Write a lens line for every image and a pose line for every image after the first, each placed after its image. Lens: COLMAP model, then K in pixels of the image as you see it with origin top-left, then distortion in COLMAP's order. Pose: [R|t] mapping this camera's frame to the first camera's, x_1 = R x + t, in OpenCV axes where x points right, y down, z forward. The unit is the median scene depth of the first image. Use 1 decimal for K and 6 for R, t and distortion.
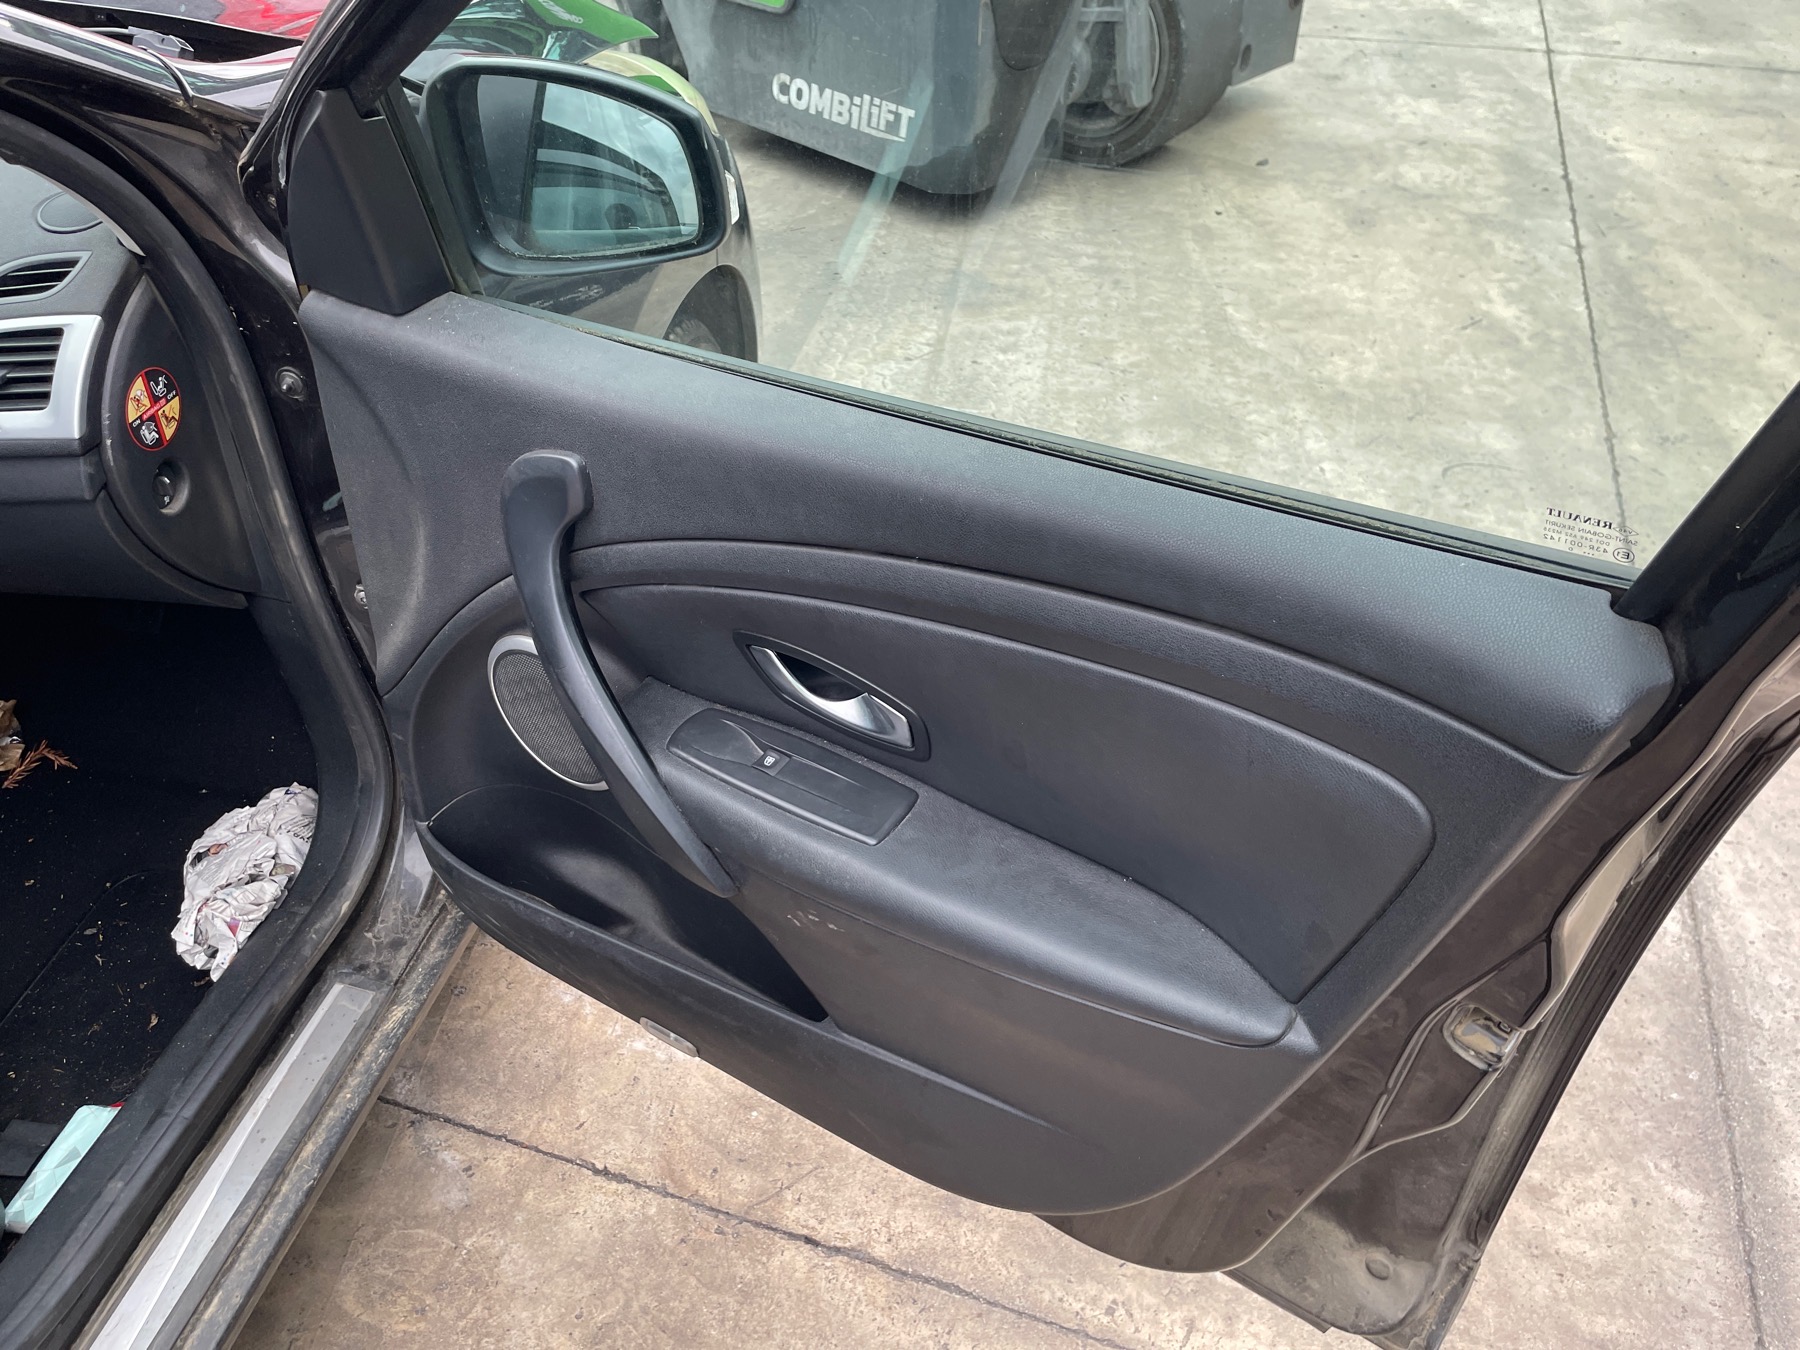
lens RADIAL K [[1361.7, 0, 884.8], [0, 1361.7, 676.4], [0, 0, 1]] dist [0.083100, -0.113914]
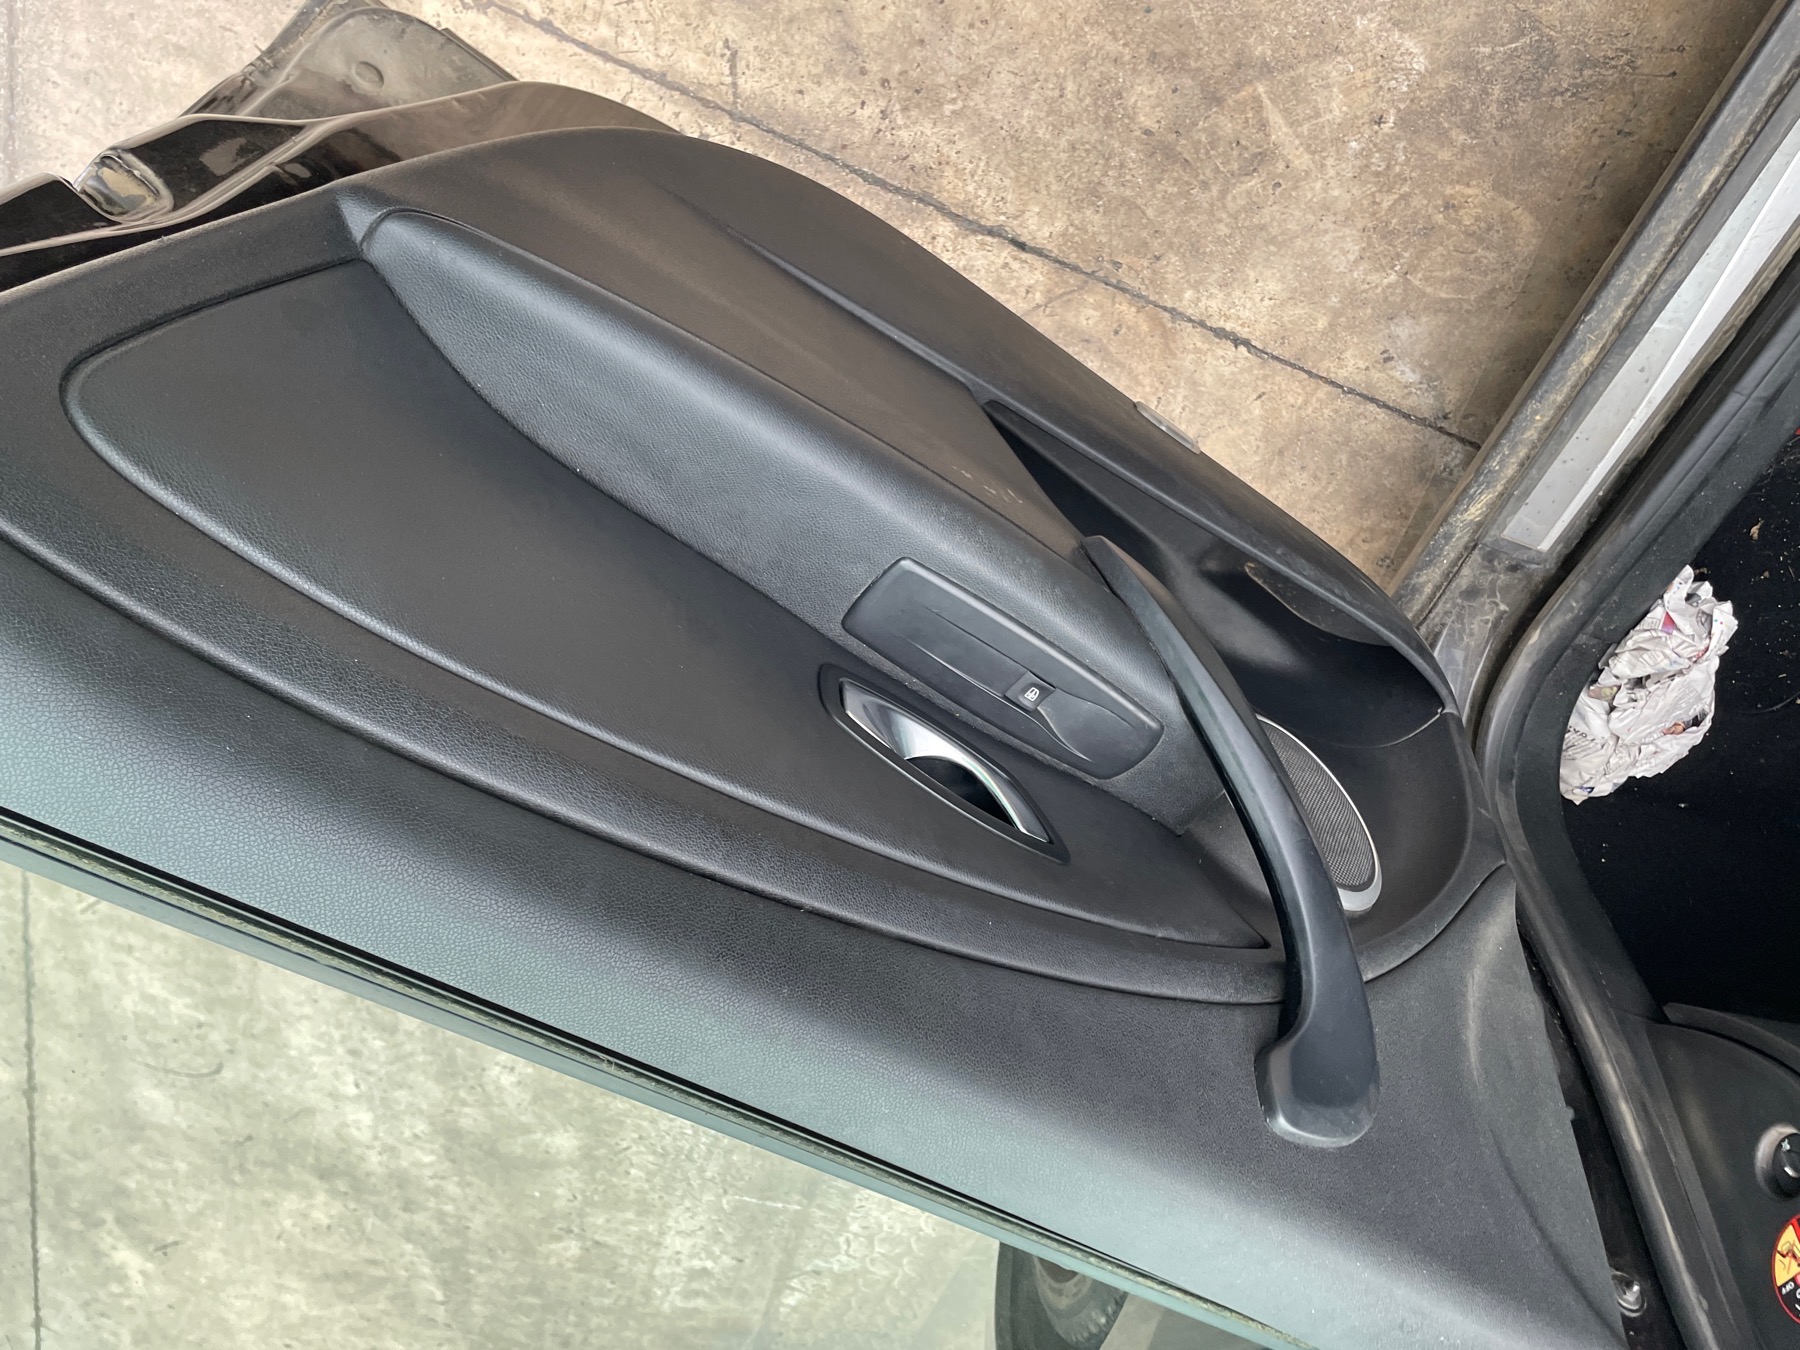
lens RADIAL K [[1361.7, 0, 896.6], [0, 1361.7, 662.4], [0, 0, 1]] dist [0.083100, -0.113914]
pose [[-0.995211, -0.097040, 0.011747, -0.010893], [0.097446, -0.975499, 0.197248, -0.052857], [-0.007682, 0.197448, 0.980283, 0.166334]]
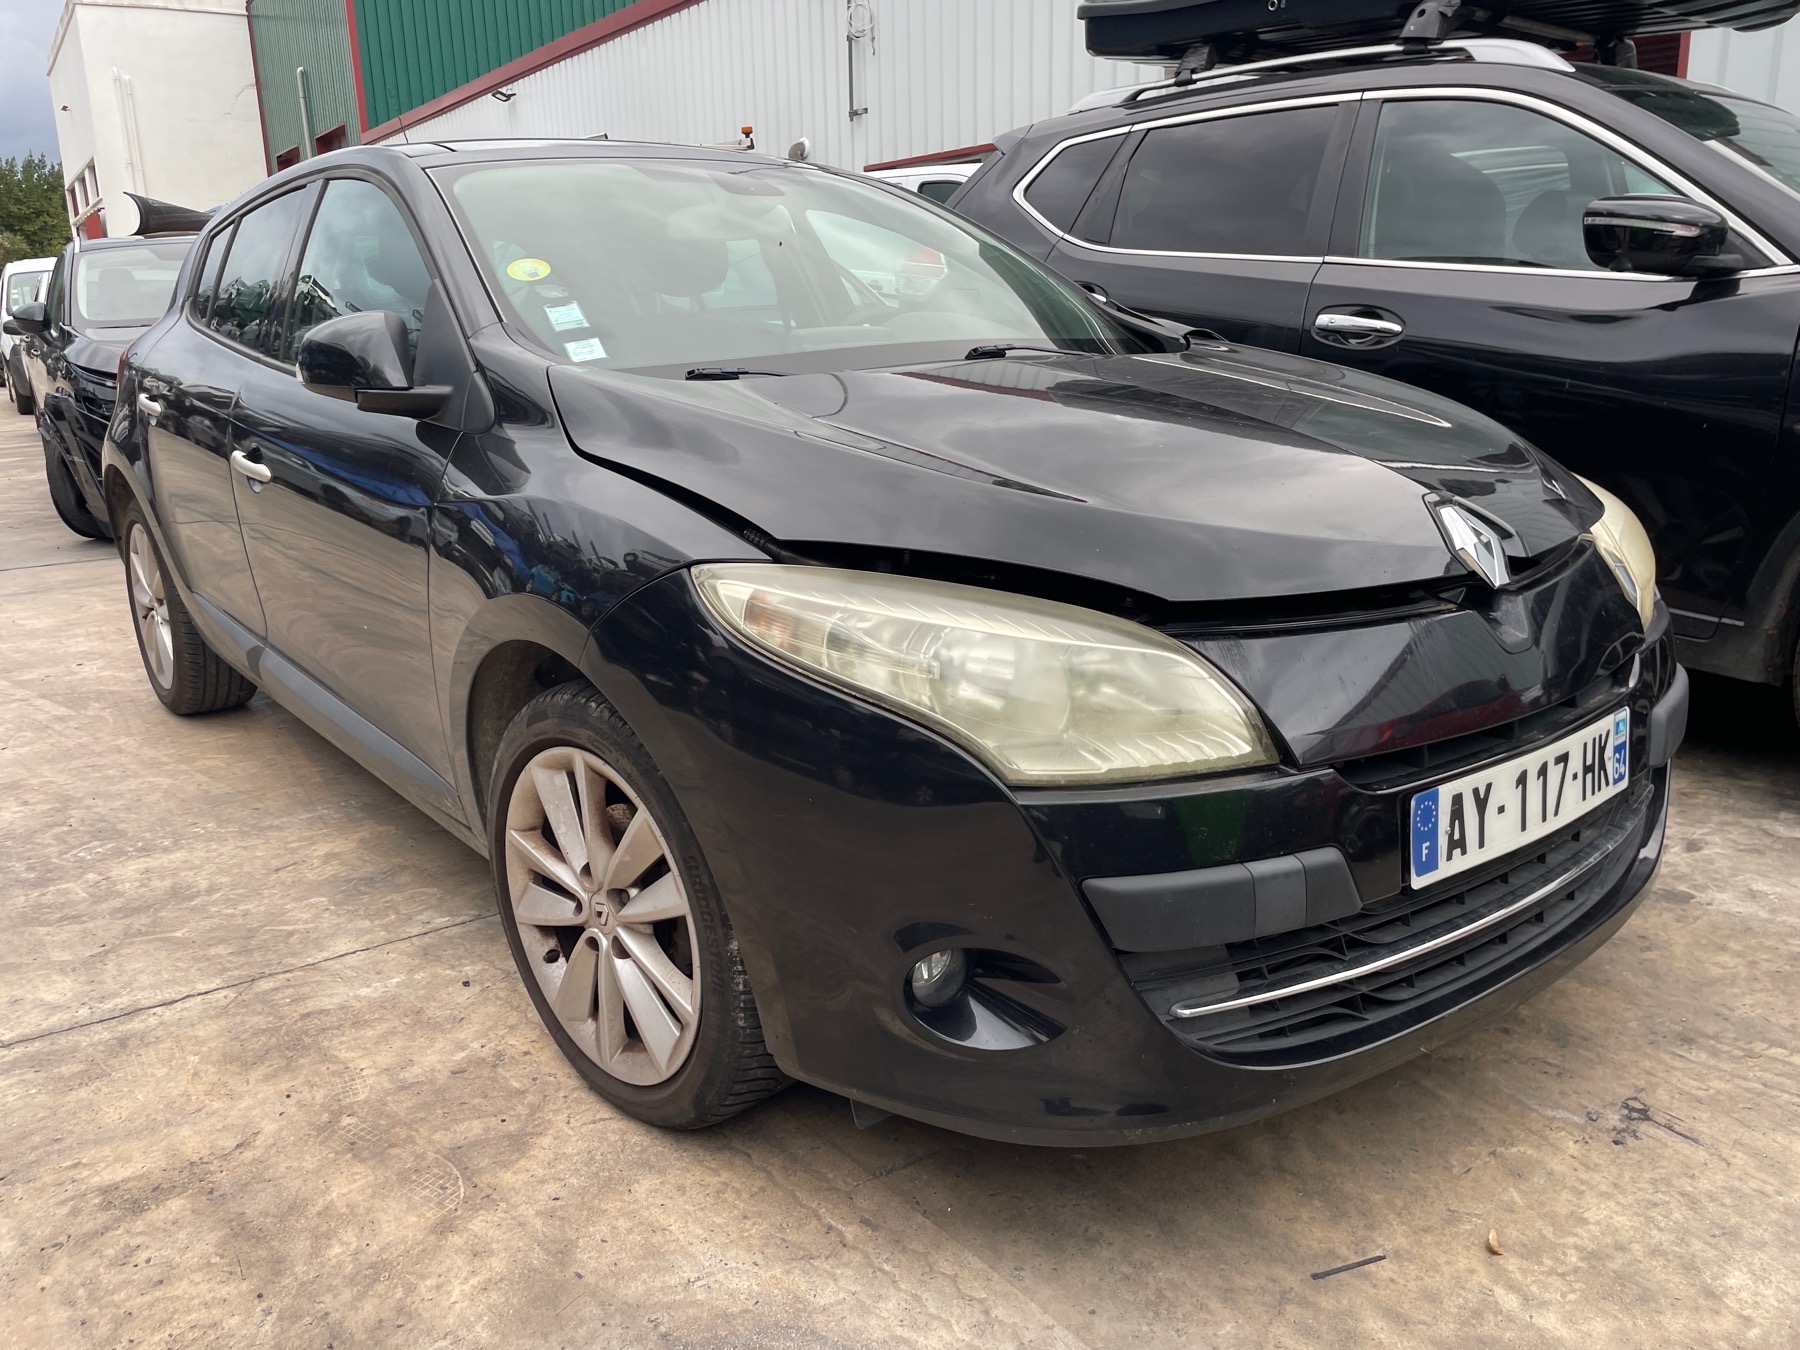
lens RADIAL K [[1361.7, 0, 887.7], [0, 1361.7, 671.8], [0, 0, 1]] dist [0.083100, -0.113914]
pose [[-0.625639, 0.226485, -0.746512, 0.600824], [-0.477989, 0.644969, 0.596273, -1.252536], [0.616524, 0.729877, -0.295260, 1.789328]]
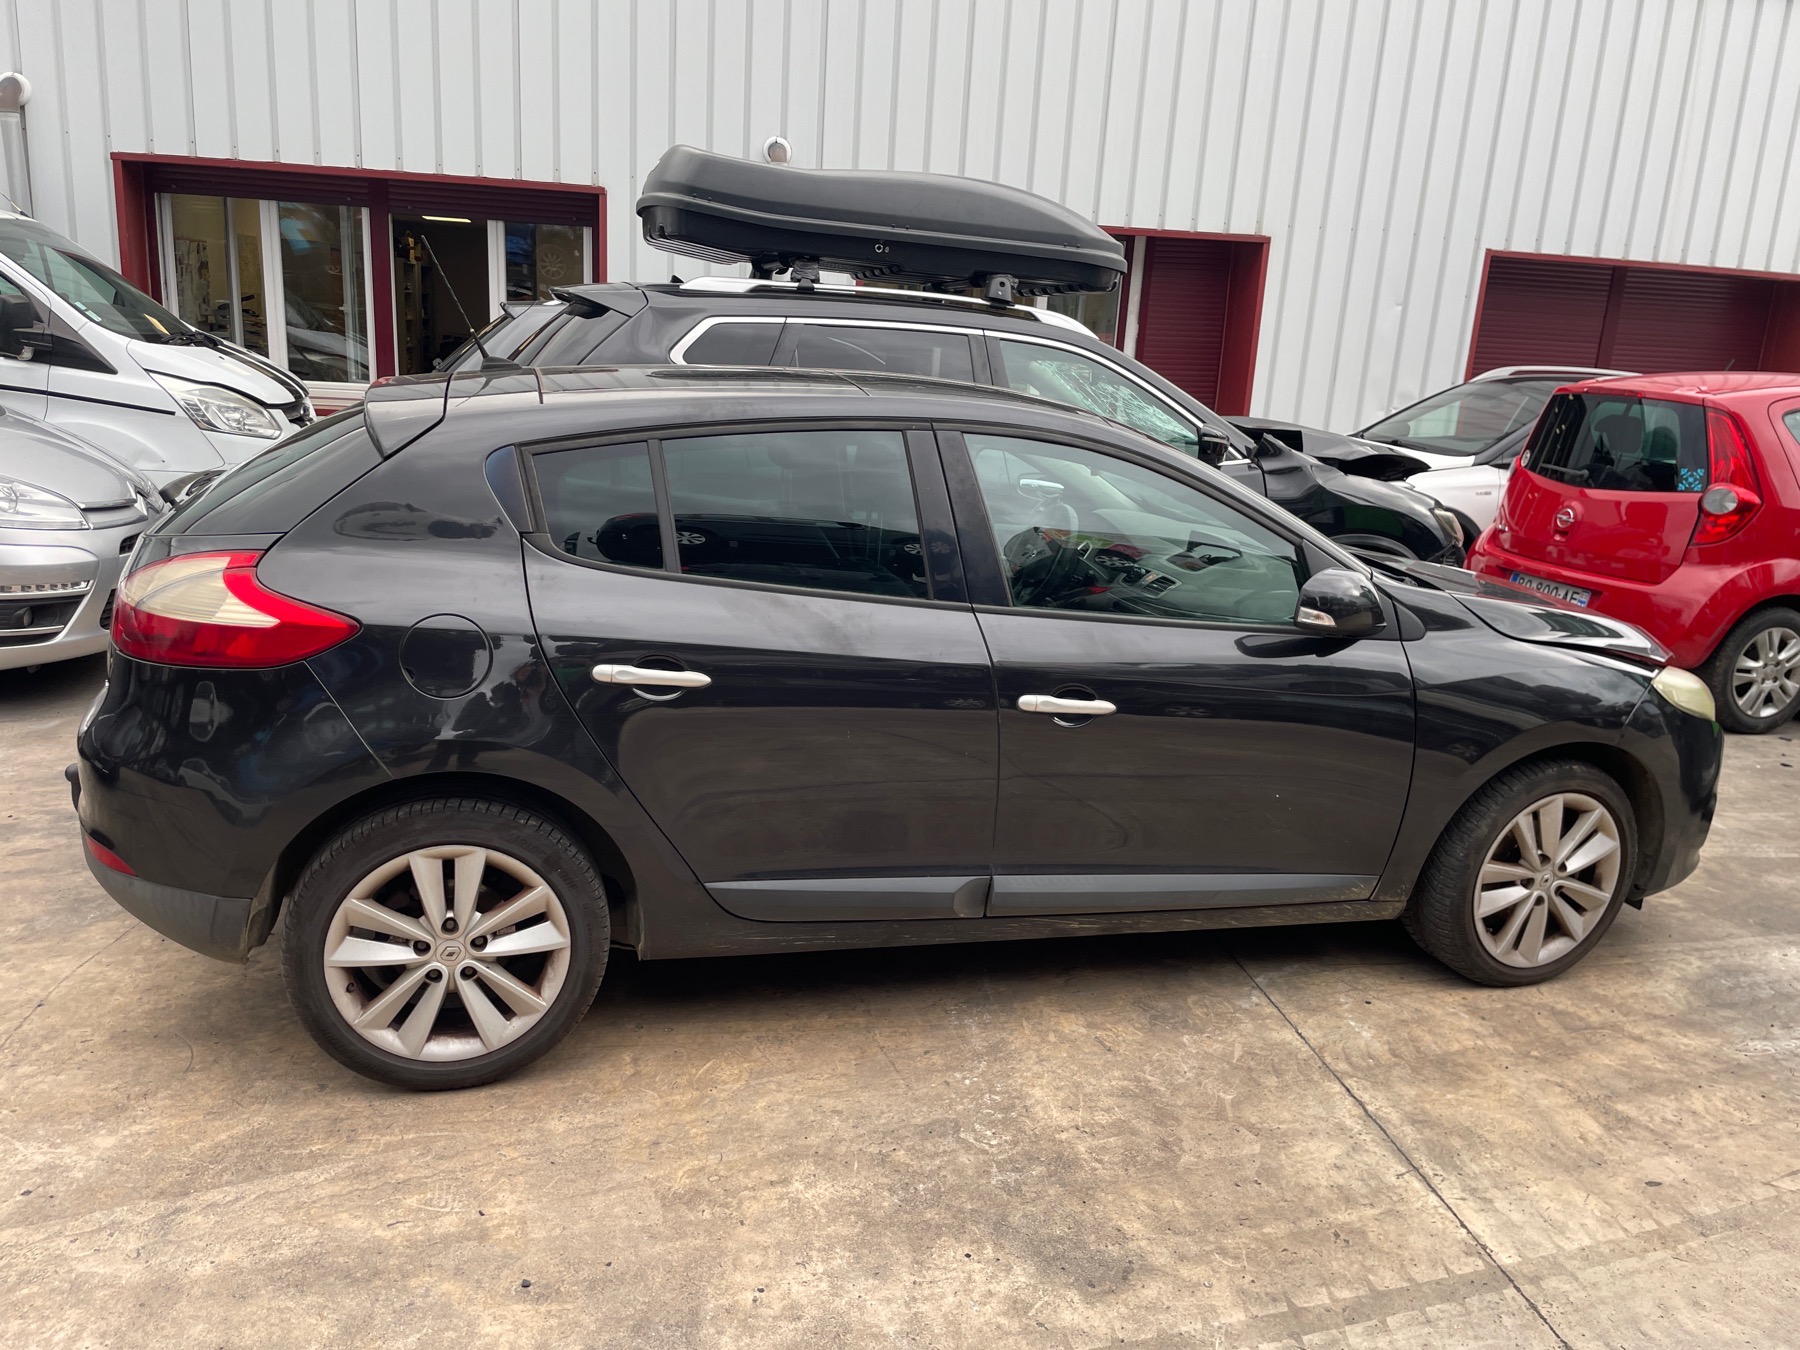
lens RADIAL K [[1361.7, 0, 869.8], [0, 1361.7, 665.8], [0, 0, 1]] dist [0.083100, -0.113914]
pose [[0.459561, 0.245801, -0.853455, 1.341956], [-0.606398, 0.788936, -0.099309, 0.582055], [0.648911, 0.563172, 0.511617, -1.005270]]
